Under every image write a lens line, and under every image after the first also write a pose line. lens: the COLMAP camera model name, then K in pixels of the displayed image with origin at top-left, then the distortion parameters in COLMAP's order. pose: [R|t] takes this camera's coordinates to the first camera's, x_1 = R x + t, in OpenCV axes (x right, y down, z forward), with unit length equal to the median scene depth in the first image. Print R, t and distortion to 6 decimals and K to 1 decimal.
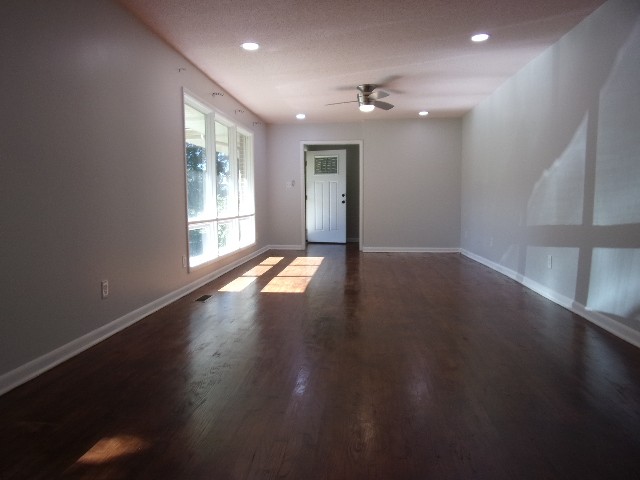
lens RADIAL K [[479.7, 0, 320.2], [0, 479.7, 239.9], [0, 0, 1]] dist [0.005125, 0.002136]
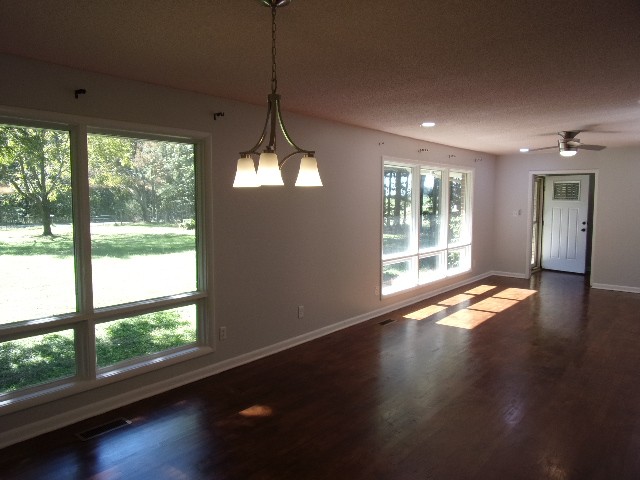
lens RADIAL K [[479.7, 0, 317.8], [0, 479.7, 239.8], [0, 0, 1]] dist [0.005125, 0.002136]
pose [[0.843309, 0.054129, -0.534695, 0.189661], [-0.056589, 0.998328, 0.011814, -0.070249], [0.534441, 0.020296, 0.844962, -0.122773]]
